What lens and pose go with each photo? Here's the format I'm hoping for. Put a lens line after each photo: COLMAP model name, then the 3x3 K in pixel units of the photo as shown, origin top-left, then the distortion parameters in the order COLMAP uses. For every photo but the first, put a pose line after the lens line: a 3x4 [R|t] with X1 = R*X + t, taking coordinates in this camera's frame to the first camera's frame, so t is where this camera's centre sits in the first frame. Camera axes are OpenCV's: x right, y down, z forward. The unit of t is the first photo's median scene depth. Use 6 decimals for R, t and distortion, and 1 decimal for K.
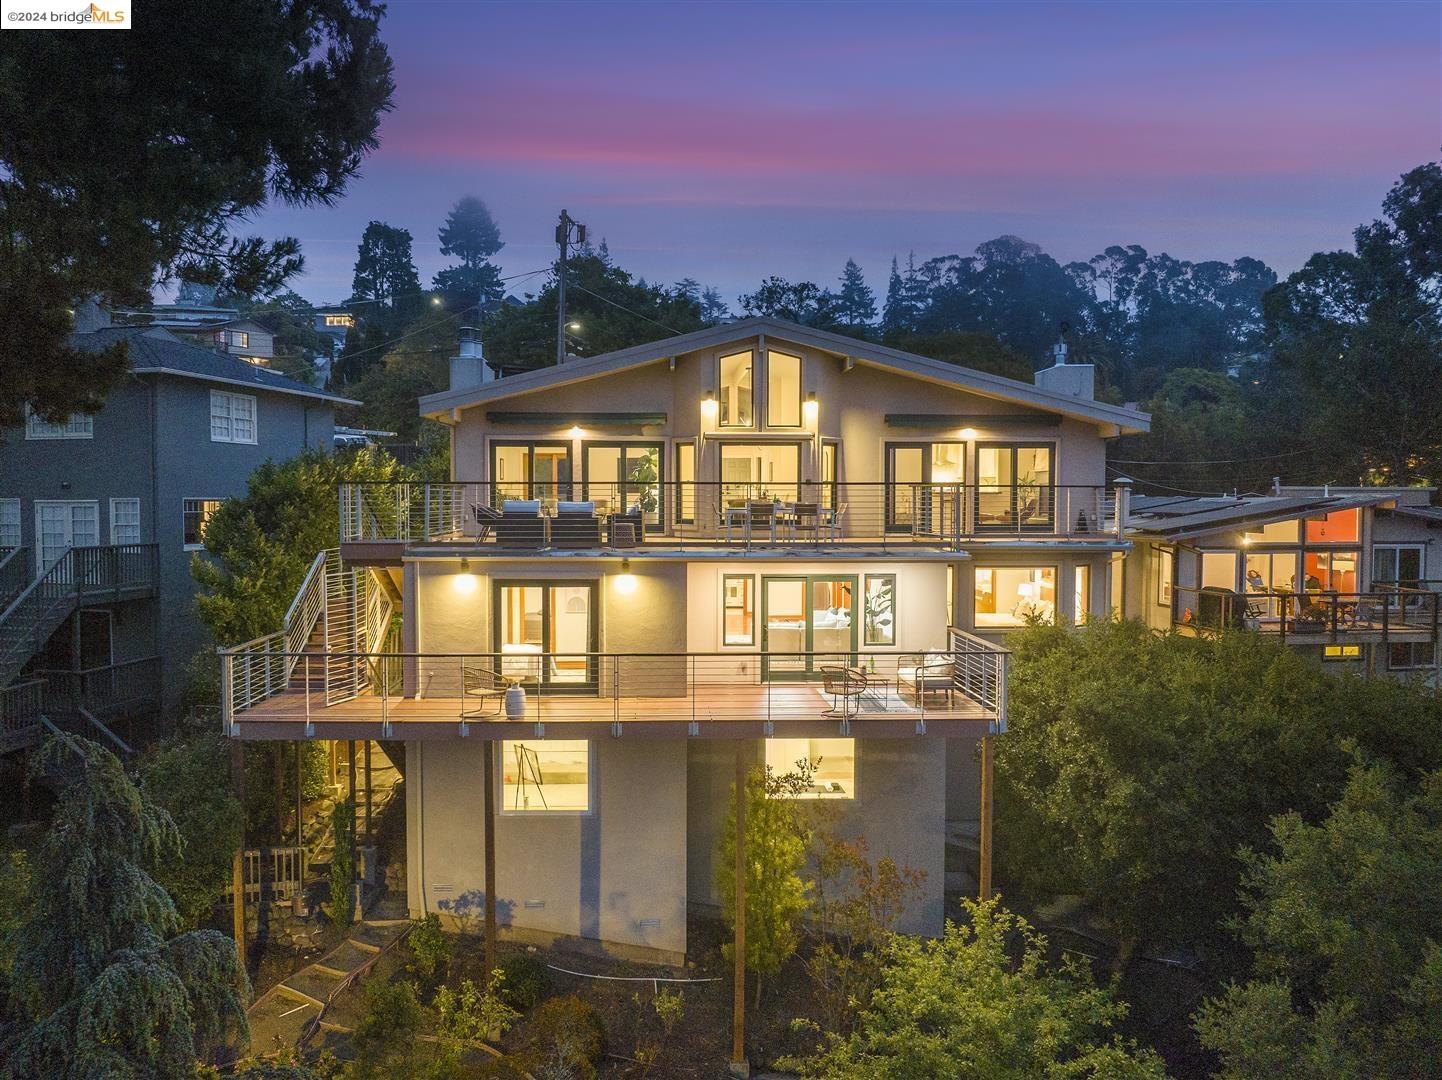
lens RADIAL K [[1105.2, 0, 720.0], [0, 1105.2, 551.3], [0, 0, 1]] dist [-0.039600, 0.000532]
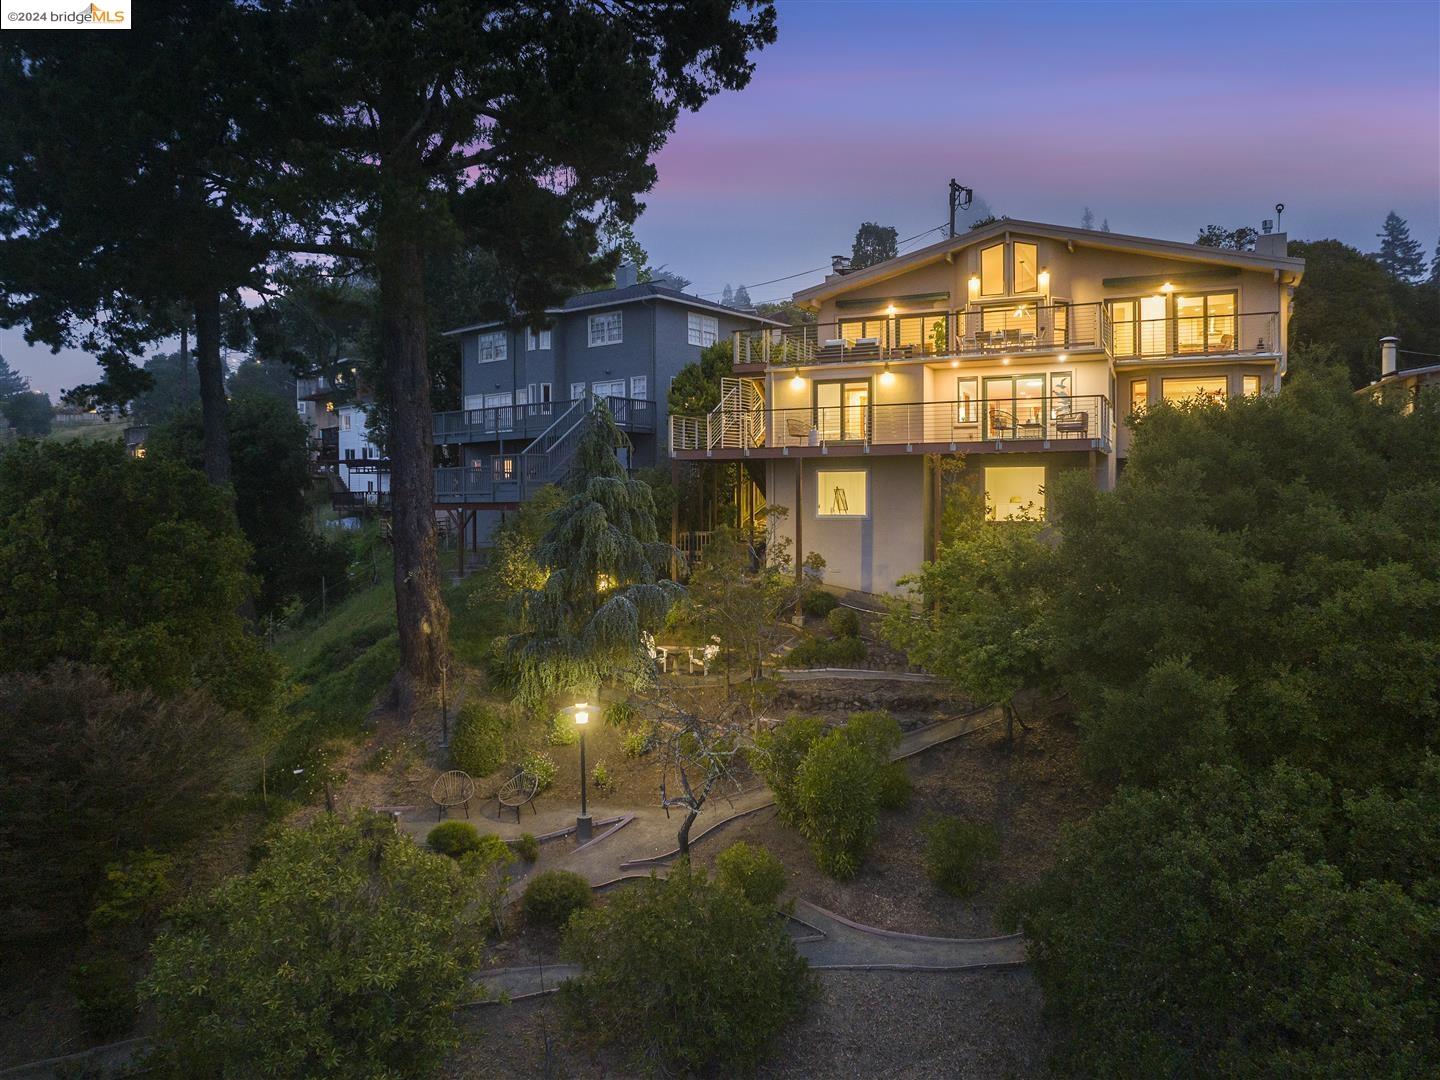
lens RADIAL K [[1103.6, 0, 719.5], [0, 1103.6, 535.4], [0, 0, 1]] dist [-0.039600, 0.000532]
pose [[0.892623, 0.001235, -0.450803, 0.354522], [-0.008956, 0.999848, -0.014992, 0.236726], [0.450715, 0.017420, 0.892498, -0.485606]]
